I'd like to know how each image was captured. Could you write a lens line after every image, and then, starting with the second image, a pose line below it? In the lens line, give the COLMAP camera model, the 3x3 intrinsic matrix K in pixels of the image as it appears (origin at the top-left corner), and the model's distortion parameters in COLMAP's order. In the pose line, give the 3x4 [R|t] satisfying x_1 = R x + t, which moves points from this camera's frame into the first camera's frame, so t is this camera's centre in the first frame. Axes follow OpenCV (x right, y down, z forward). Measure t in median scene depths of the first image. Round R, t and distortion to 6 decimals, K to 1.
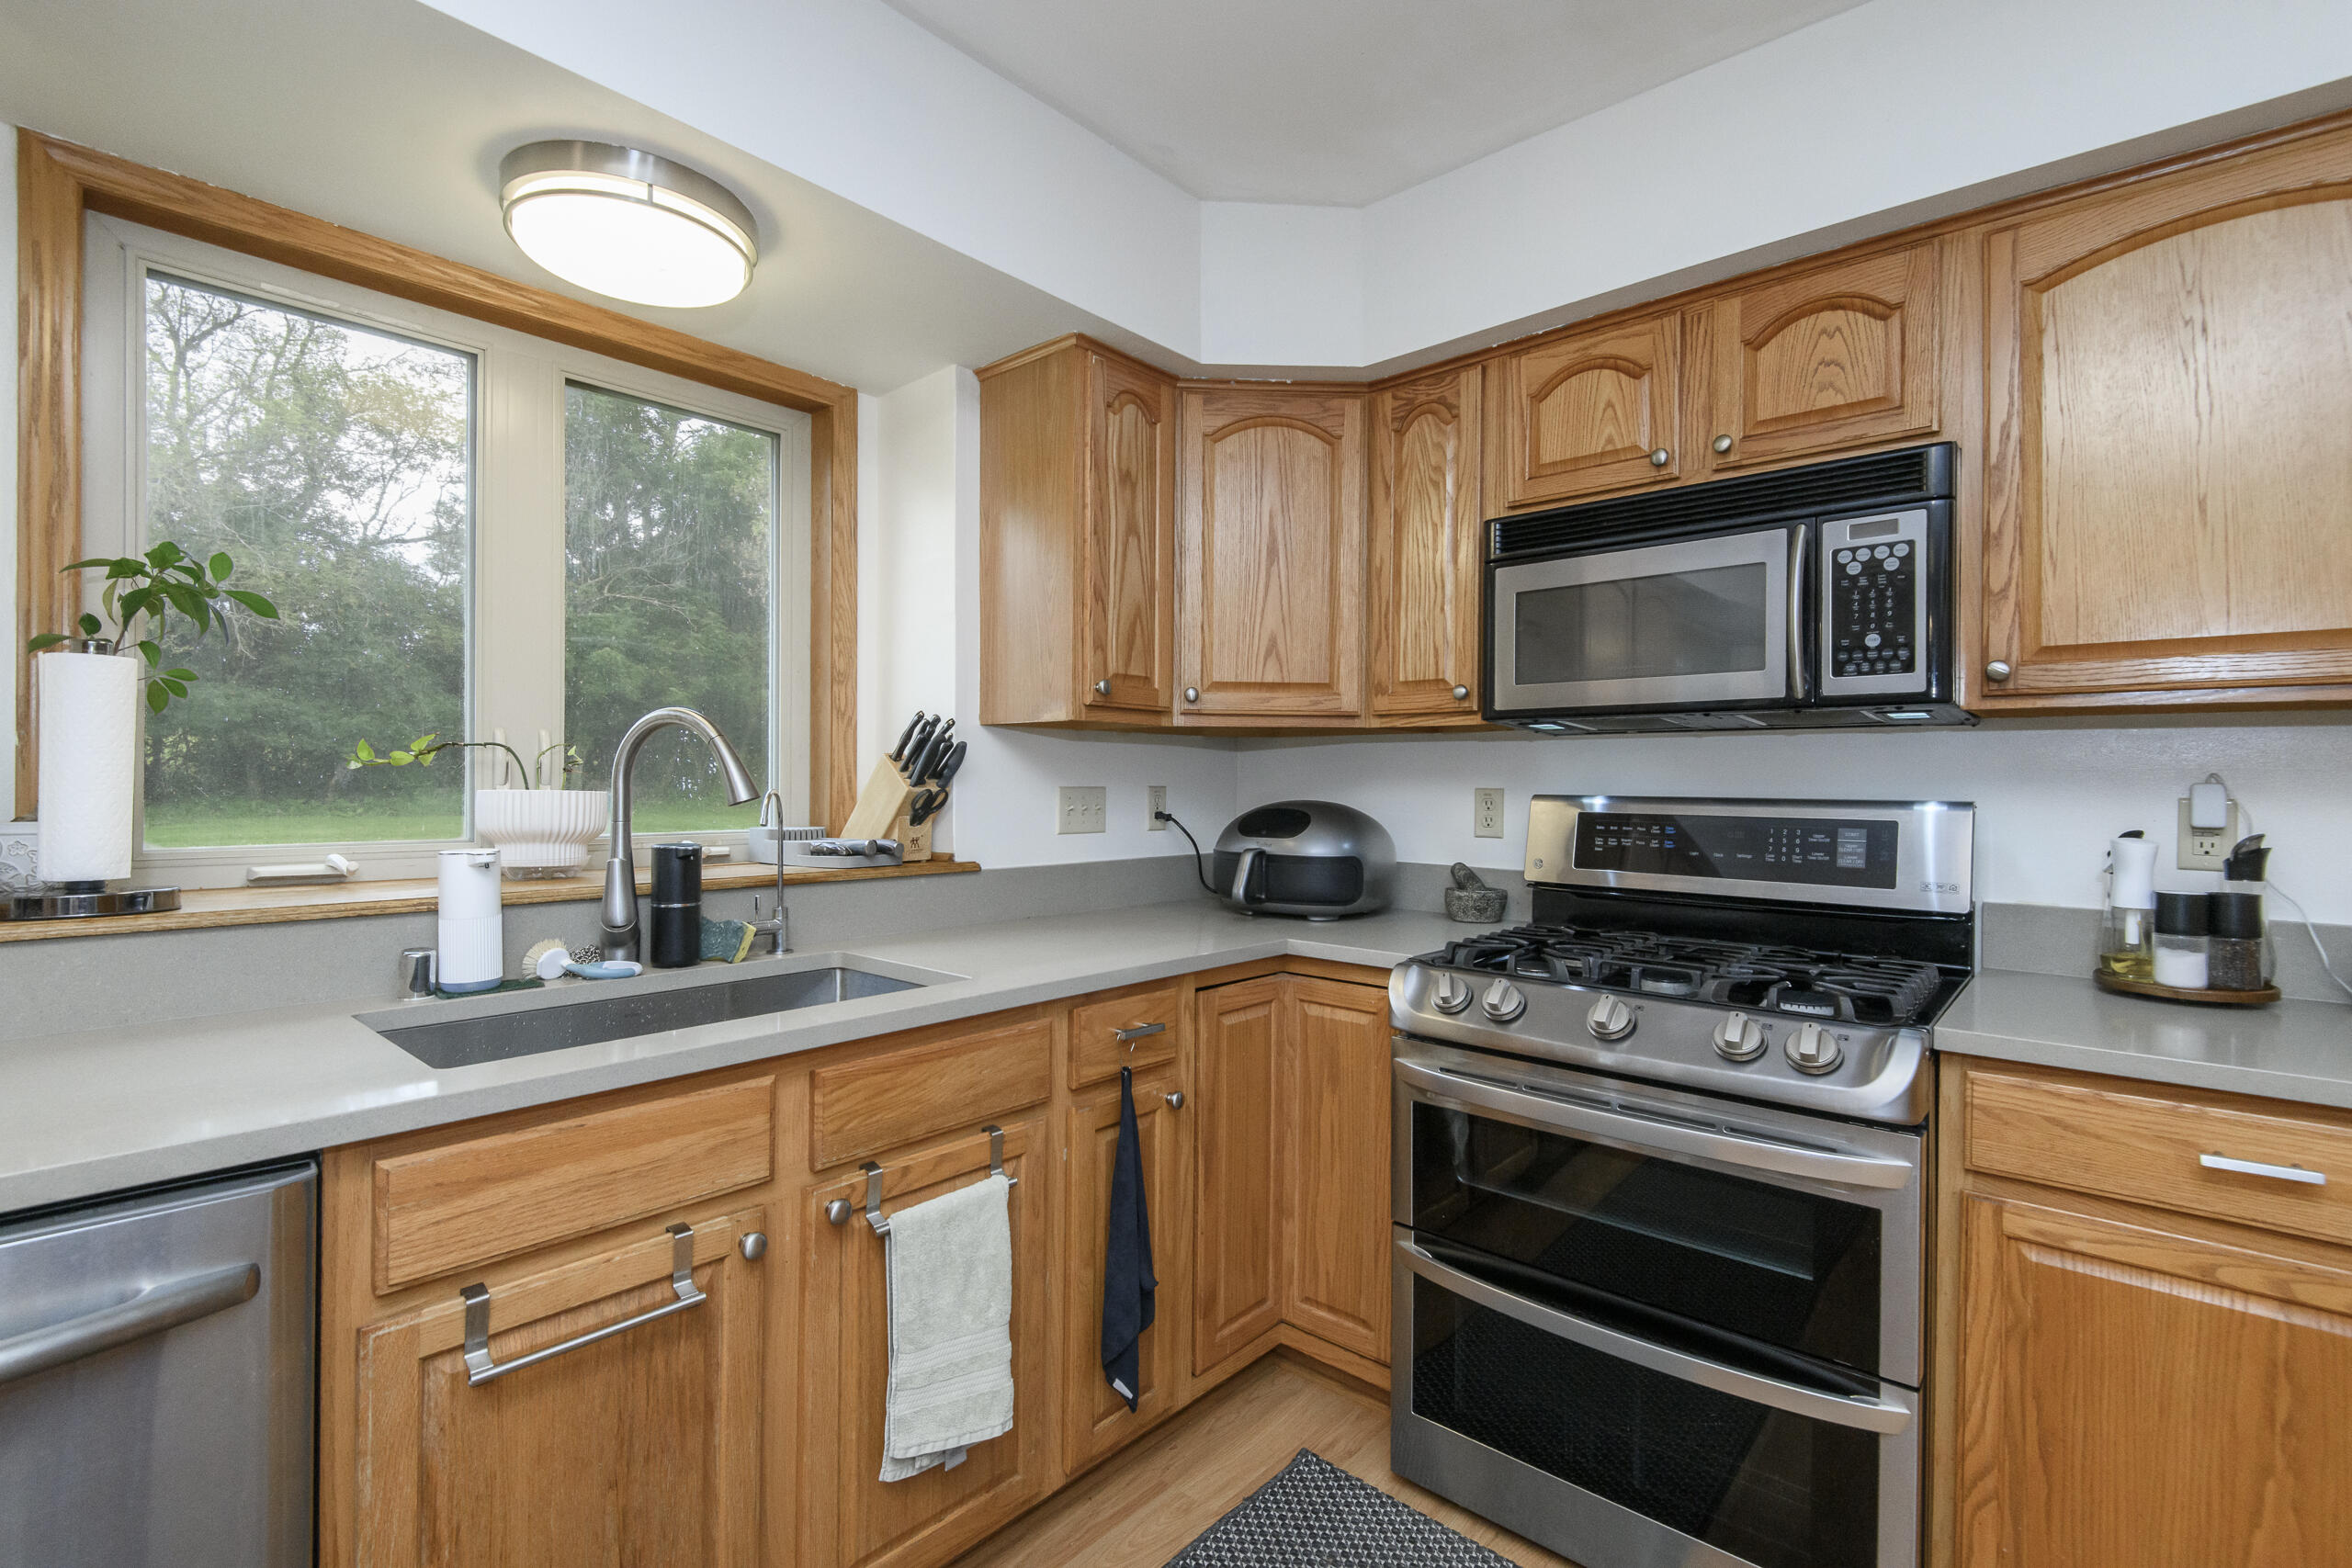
lens RADIAL K [[1070.9, 0, 1170.3], [0, 1070.9, 786.1], [0, 0, 1]] dist [0.001784, -0.001182]
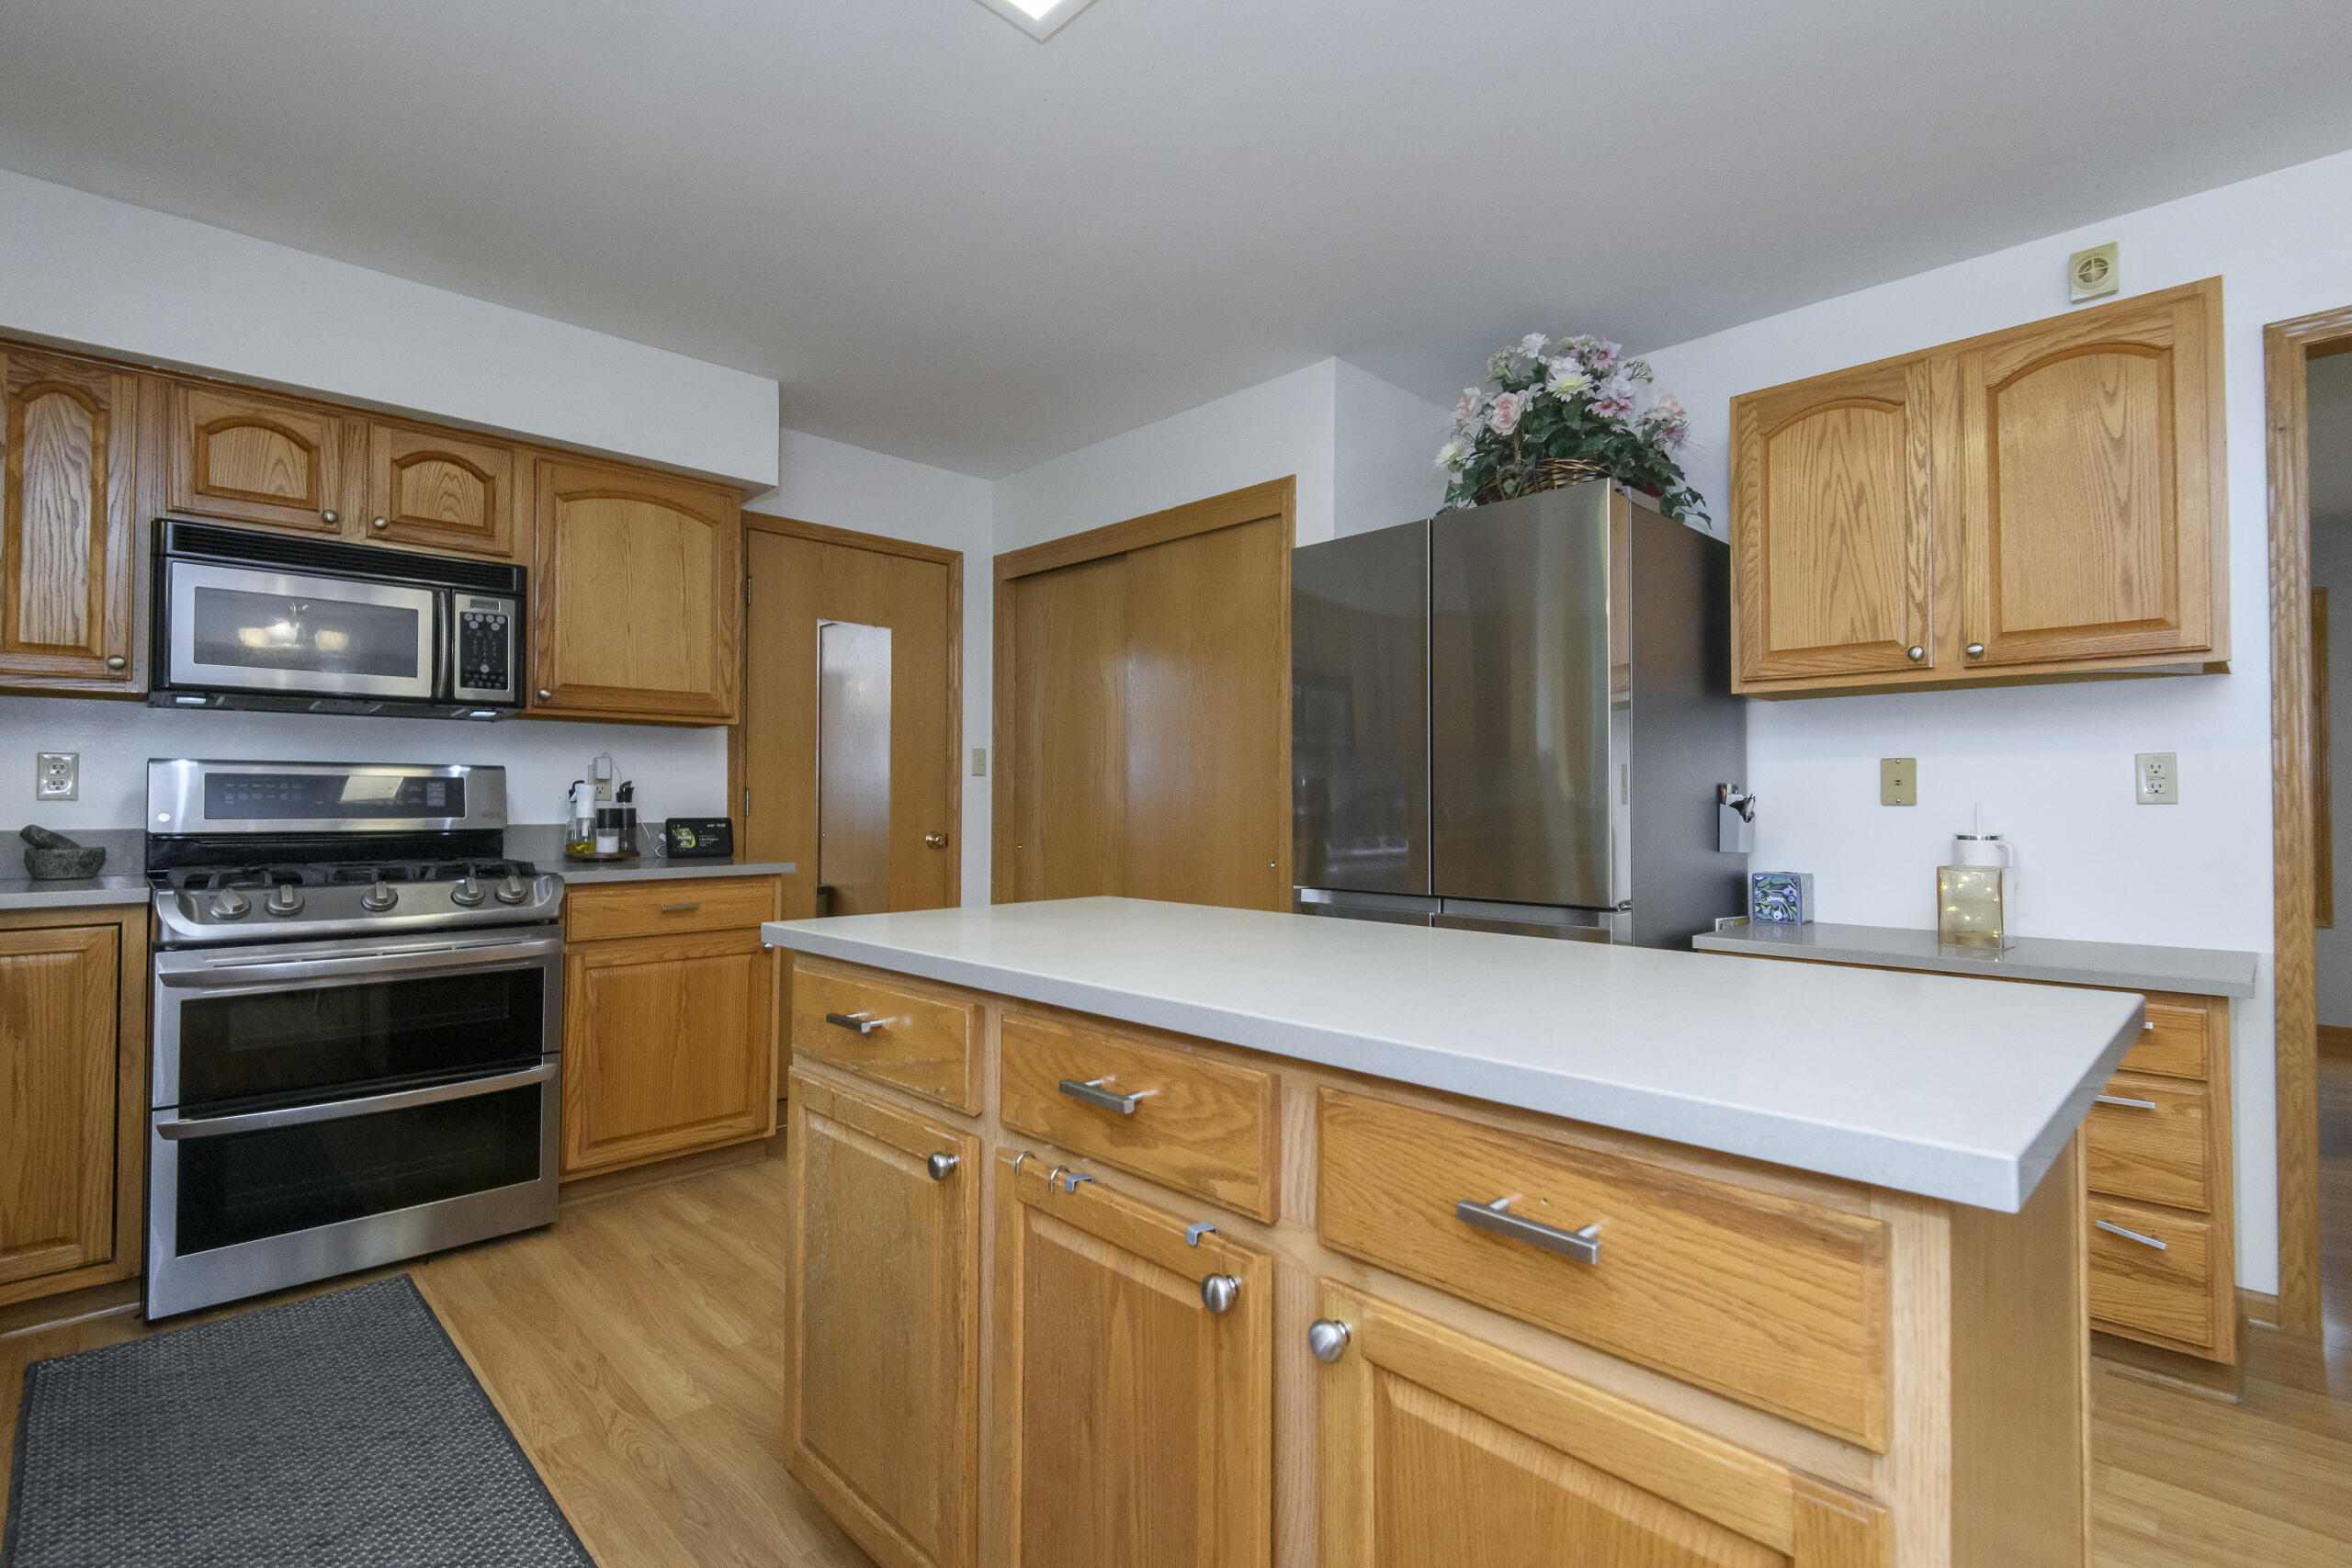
lens RADIAL K [[1070.9, 0, 1172.4], [0, 1070.9, 774.7], [0, 0, 1]] dist [0.001784, -0.001182]
pose [[0.074250, 0.017311, 0.997089, -0.952514], [0.002770, 0.999842, -0.017565, 0.065920], [-0.997236, 0.004066, 0.074191, -0.225781]]
